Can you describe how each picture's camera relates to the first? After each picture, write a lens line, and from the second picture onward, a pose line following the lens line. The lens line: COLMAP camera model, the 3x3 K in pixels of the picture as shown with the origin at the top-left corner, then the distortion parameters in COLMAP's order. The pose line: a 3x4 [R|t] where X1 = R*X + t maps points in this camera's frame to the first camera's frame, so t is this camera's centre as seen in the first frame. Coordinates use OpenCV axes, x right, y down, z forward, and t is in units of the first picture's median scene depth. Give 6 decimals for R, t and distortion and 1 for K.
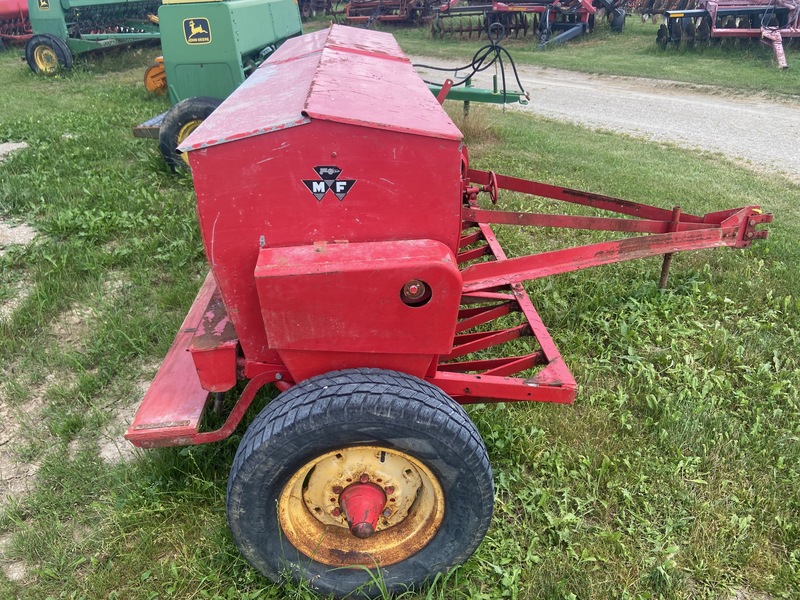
lens RADIAL K [[615.4, 0, 400.0], [0, 615.4, 300.0], [0, 0, 1]] dist [0.123666, -0.156448]
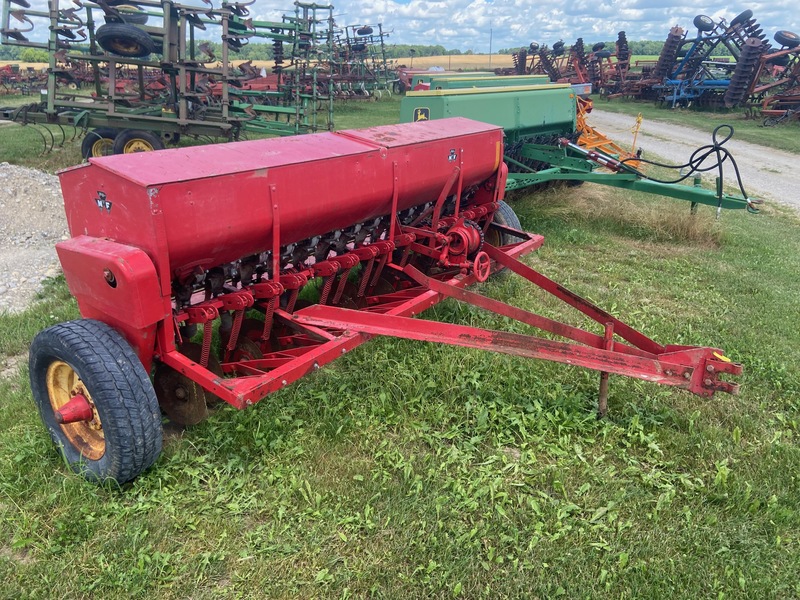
lens RADIAL K [[615.4, 0, 400.0], [0, 615.4, 300.0], [0, 0, 1]] dist [0.123666, -0.156448]
pose [[0.760097, 0.230631, -0.607504, 0.486192], [-0.300502, 0.953680, -0.013929, -0.048507], [0.576152, 0.193143, 0.794194, 0.057522]]
